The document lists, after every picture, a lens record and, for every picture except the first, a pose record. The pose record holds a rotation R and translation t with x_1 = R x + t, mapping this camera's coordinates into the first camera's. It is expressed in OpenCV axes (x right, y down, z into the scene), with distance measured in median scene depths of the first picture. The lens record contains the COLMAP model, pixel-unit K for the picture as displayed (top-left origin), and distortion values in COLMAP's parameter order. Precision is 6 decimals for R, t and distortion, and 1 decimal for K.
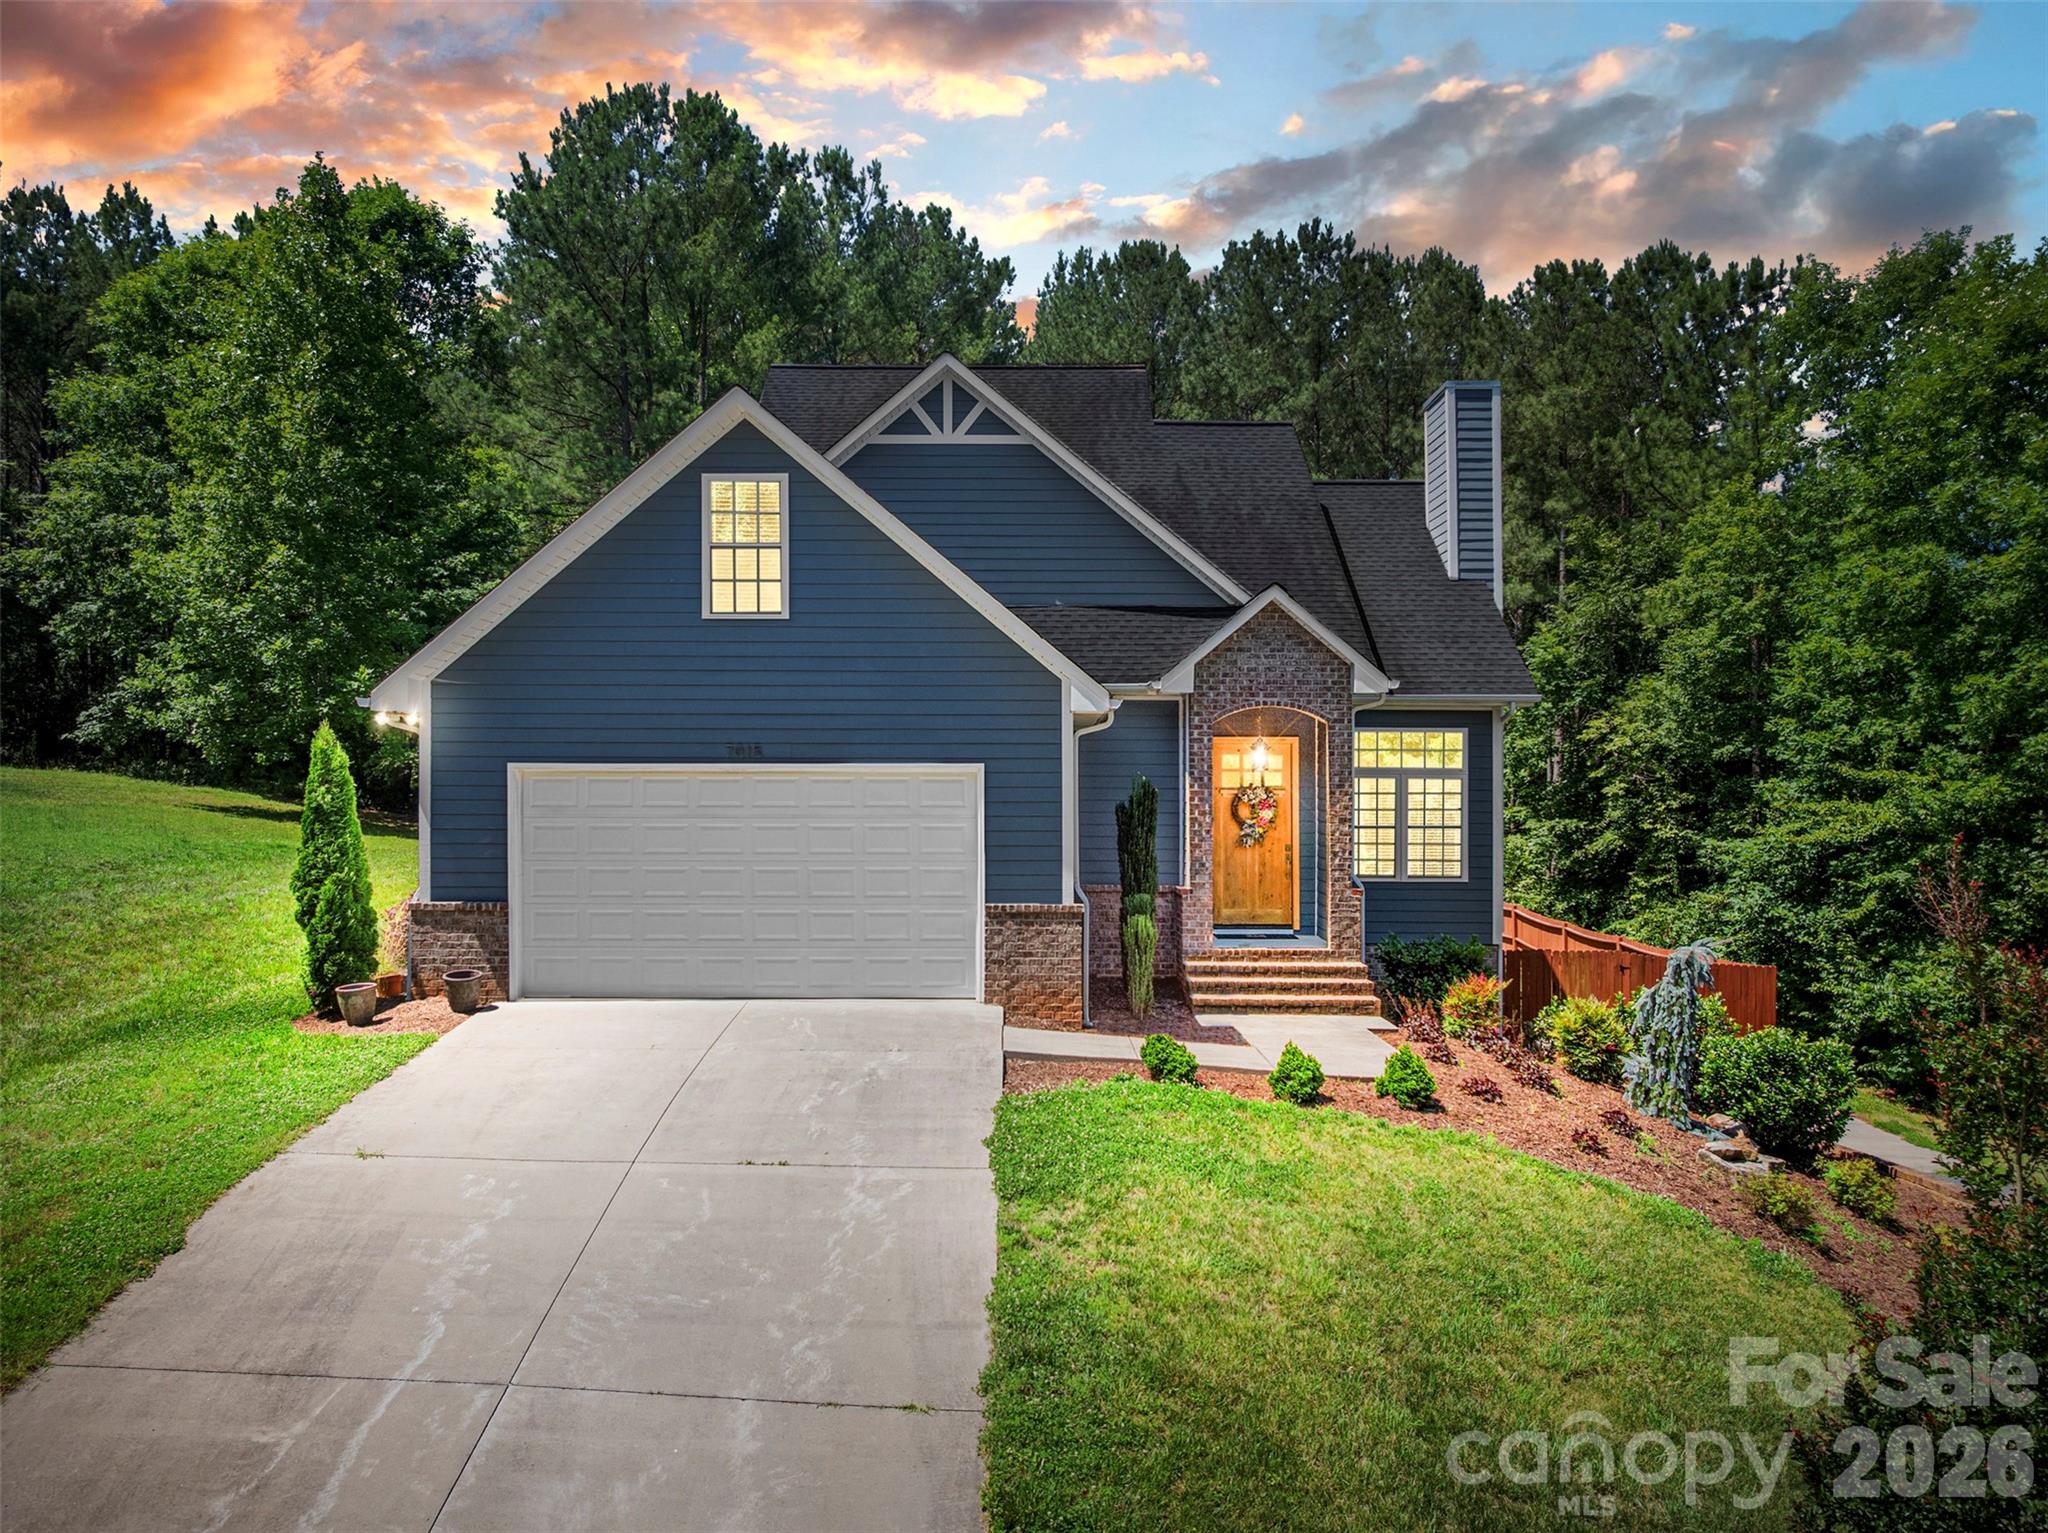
lens RADIAL K [[1463.5, 0, 1022.6], [0, 1463.5, 674.5], [0, 0, 1]] dist [-0.047553, 0.029097]
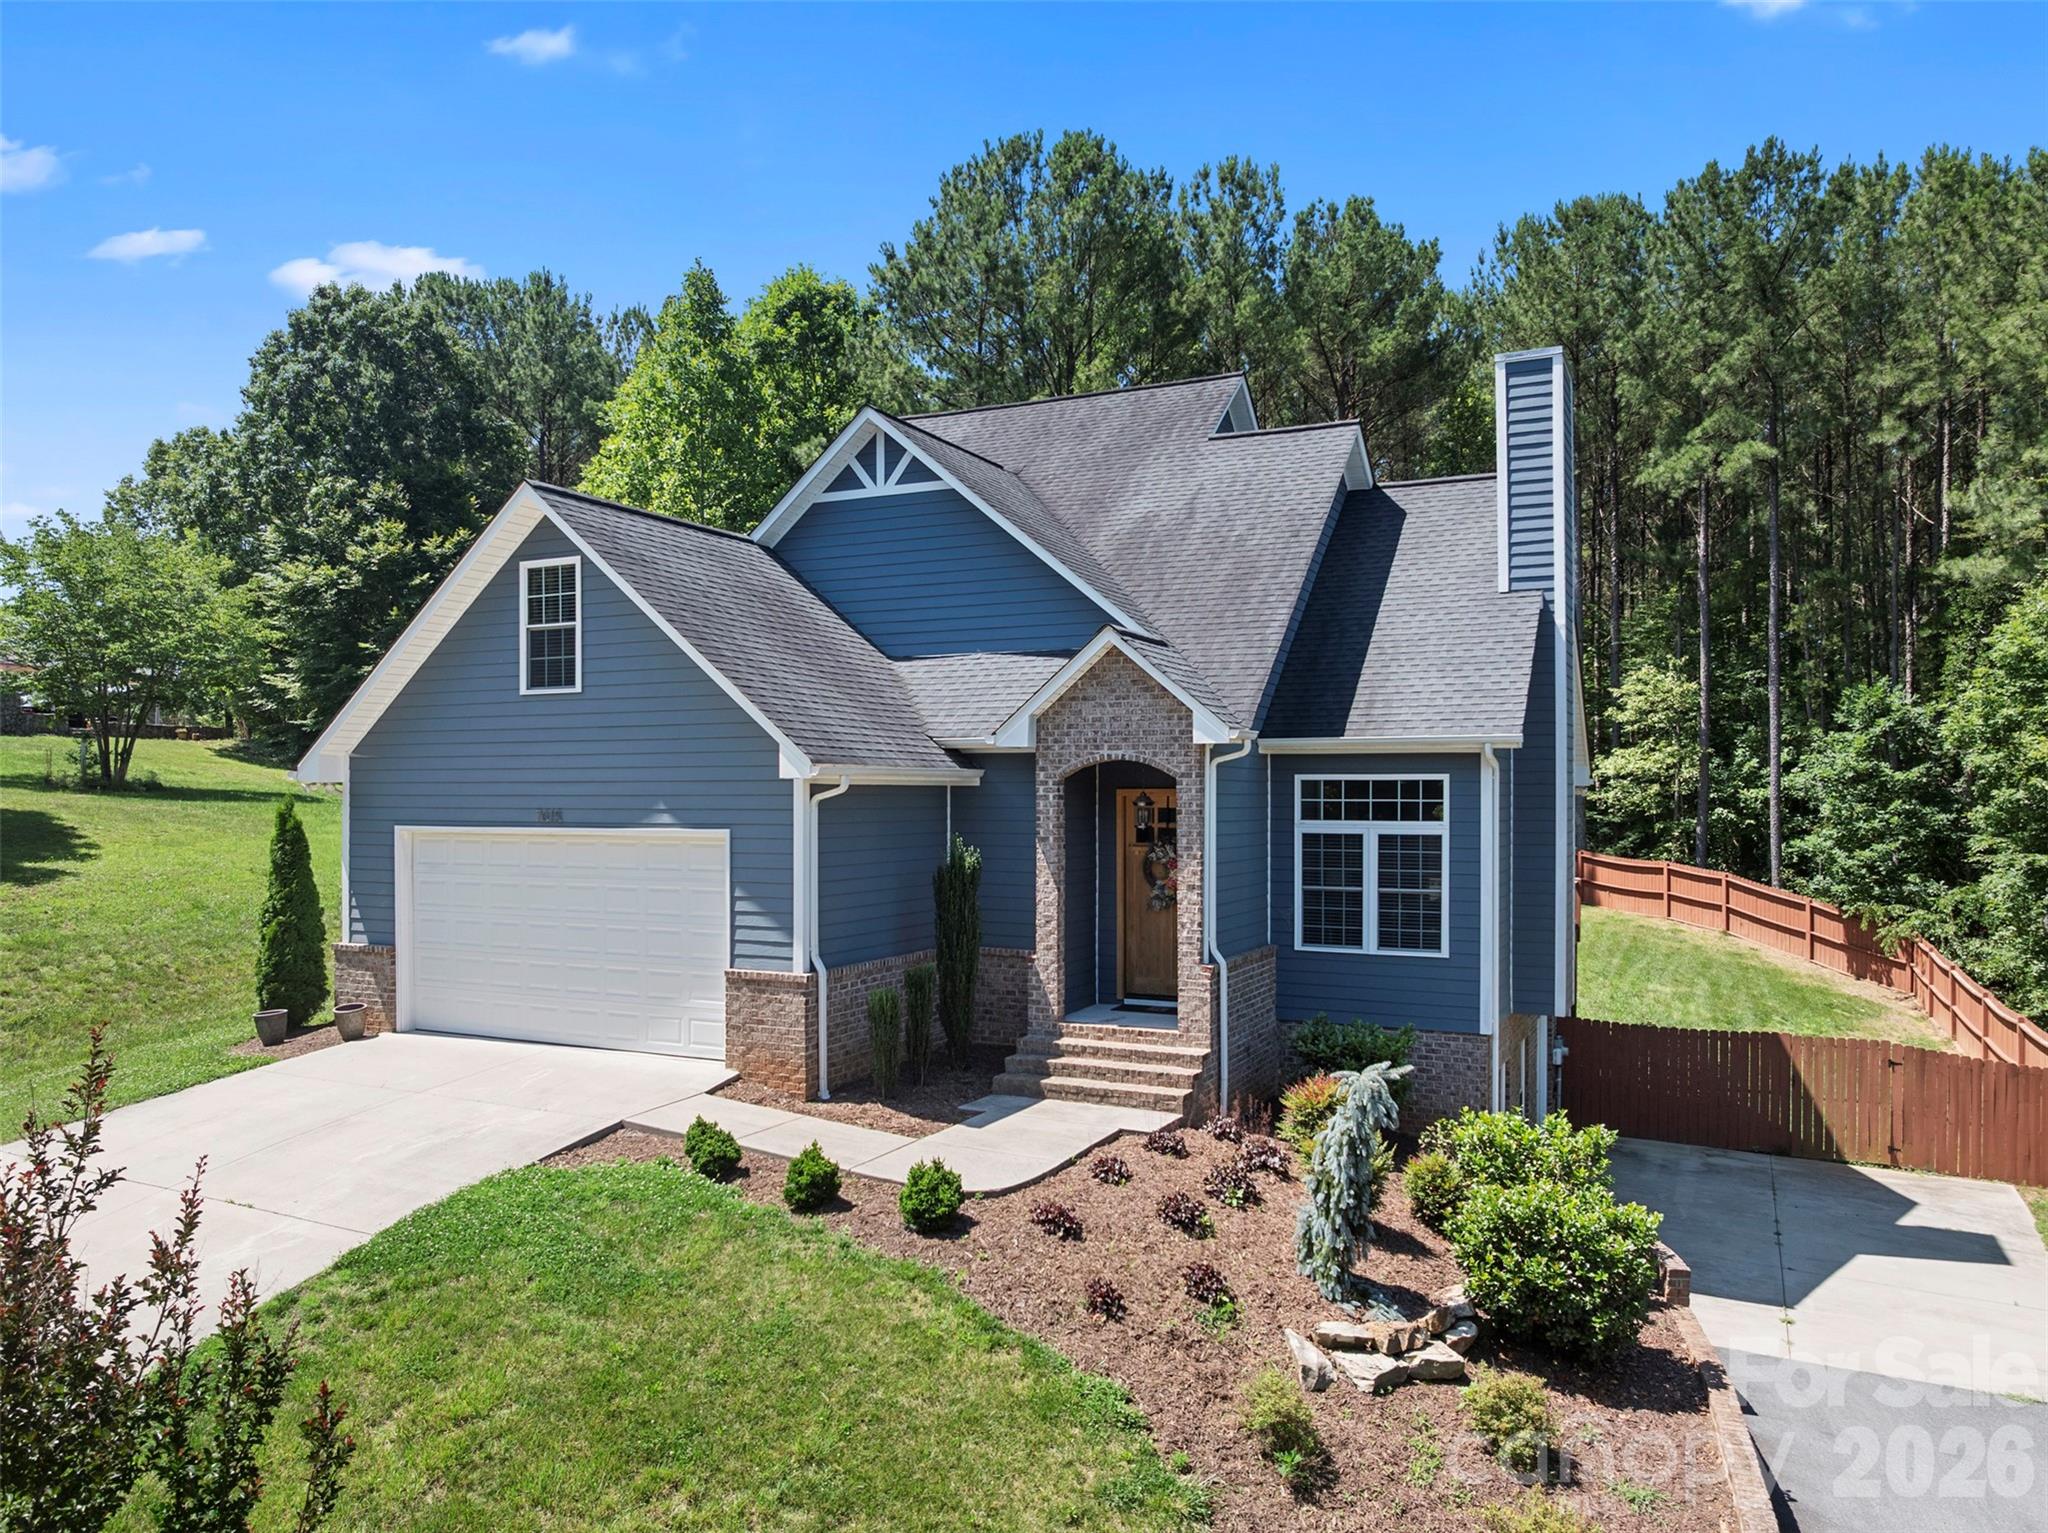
lens RADIAL K [[1463.5, 0, 1022.6], [0, 1463.5, 674.5], [0, 0, 1]] dist [-0.047553, 0.029097]
pose [[0.898099, -0.039331, -0.438031, 0.469664], [0.038006, 0.999208, -0.011796, -0.020511], [0.438148, -0.006054, 0.898882, 0.143903]]
